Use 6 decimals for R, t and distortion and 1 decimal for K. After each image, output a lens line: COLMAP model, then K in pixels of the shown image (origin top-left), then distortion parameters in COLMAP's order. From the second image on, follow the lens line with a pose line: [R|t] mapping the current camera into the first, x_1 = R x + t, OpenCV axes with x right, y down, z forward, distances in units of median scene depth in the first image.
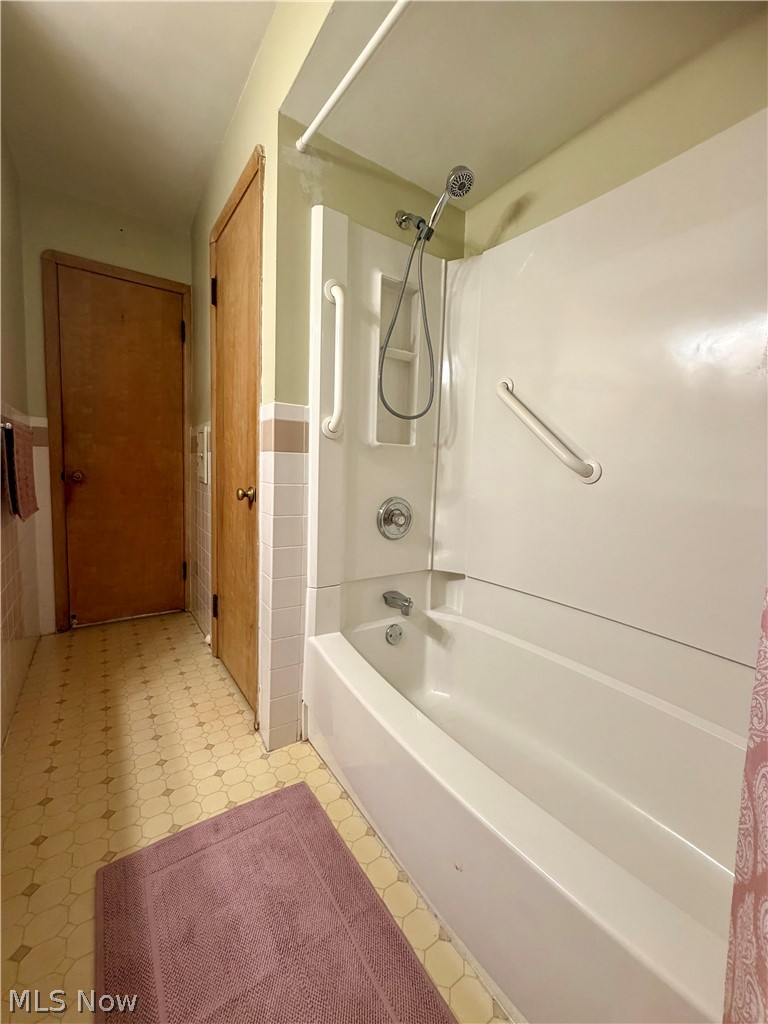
lens RADIAL K [[408.0, 0, 383.6], [0, 408.0, 506.3], [0, 0, 1]] dist [-0.000420, -0.000149]
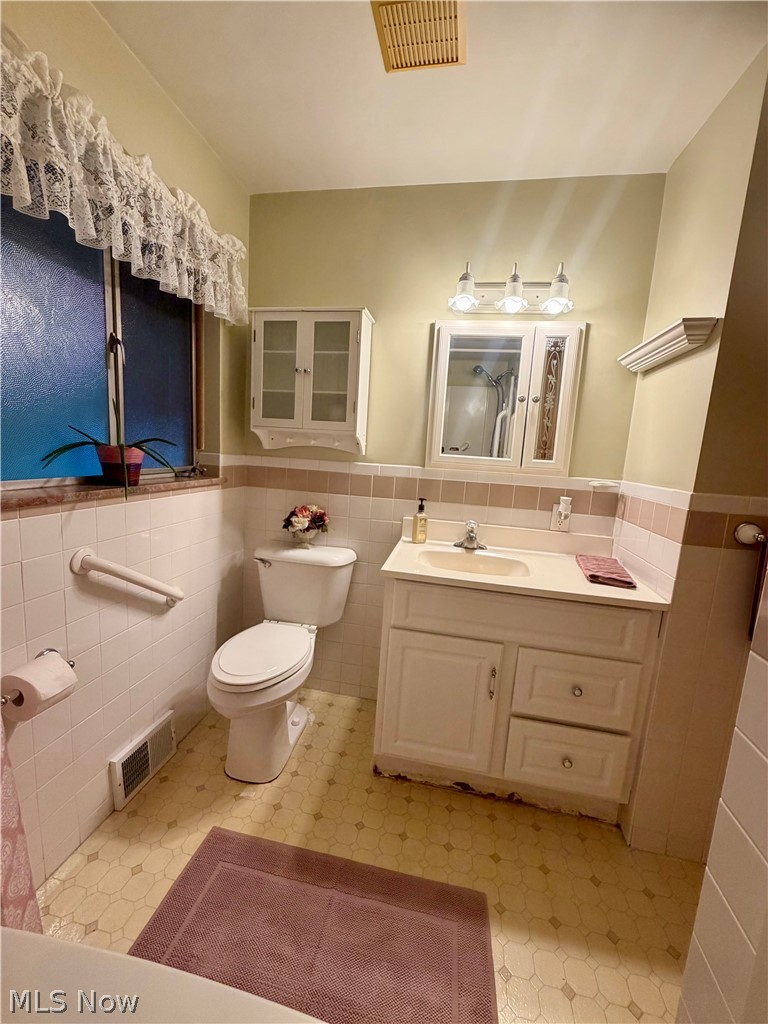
lens RADIAL K [[408.0, 0, 383.6], [0, 408.0, 506.3], [0, 0, 1]] dist [-0.000420, -0.000149]
pose [[-0.706943, 0.021143, -0.706955, 0.325643], [-0.156332, 0.970159, 0.185345, -0.377418], [0.689777, 0.241548, -0.682541, 1.306866]]
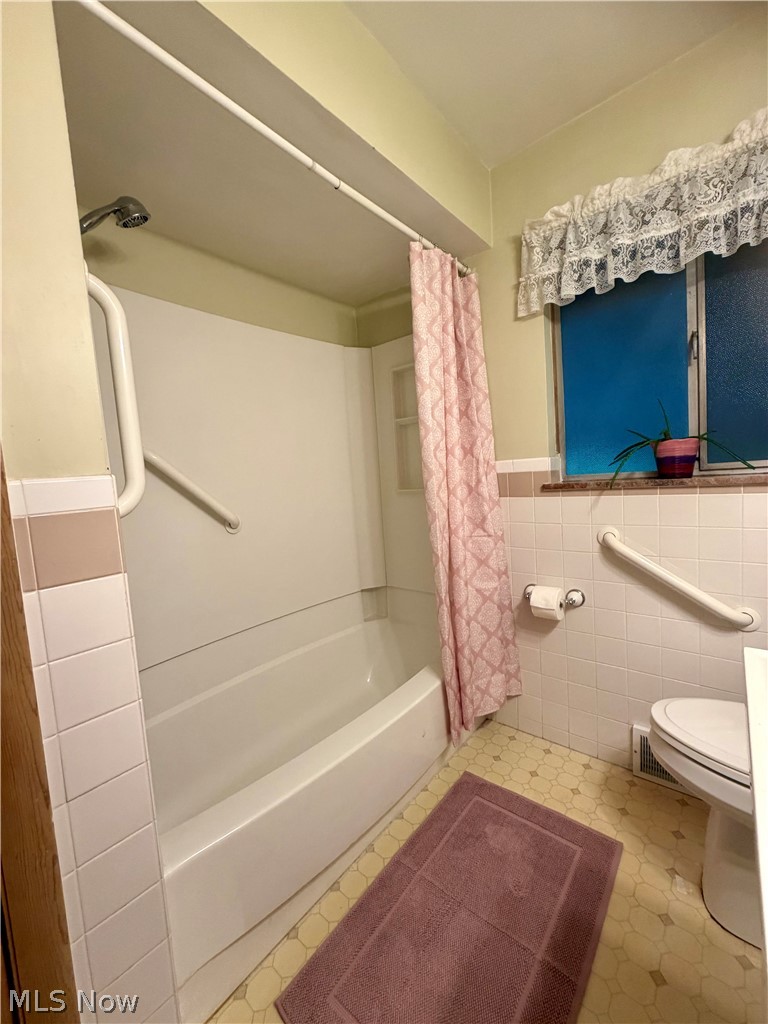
lens RADIAL K [[408.0, 0, 383.6], [0, 408.0, 506.3], [0, 0, 1]] dist [-0.000420, -0.000149]
pose [[-0.259232, -0.090384, 0.961576, -1.093147], [0.154207, 0.978966, 0.133592, -0.305864], [-0.953425, 0.182913, -0.239842, 1.068536]]
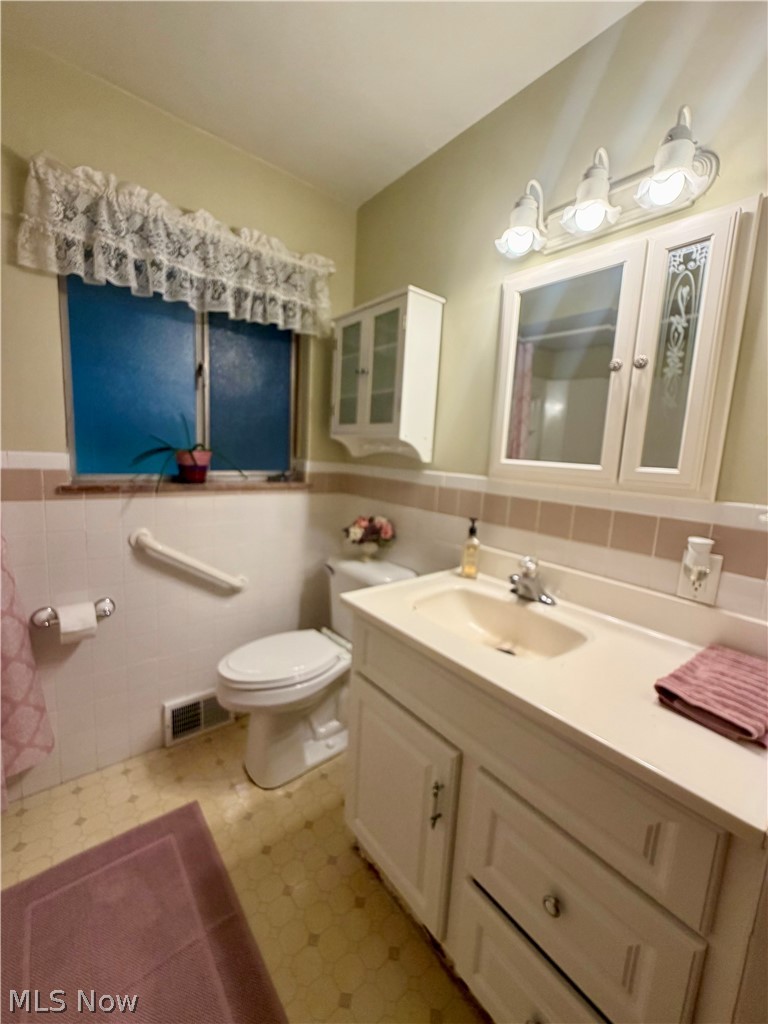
lens RADIAL K [[412.0, 0, 387.5], [0, 412.0, 506.6], [0, 0, 1]] dist [-0.001229, -0.000322]
pose [[-0.992559, -0.076858, -0.094439, -0.645397], [-0.096931, 0.968153, 0.230832, -0.428771], [0.073690, 0.238269, -0.968400, 1.472817]]
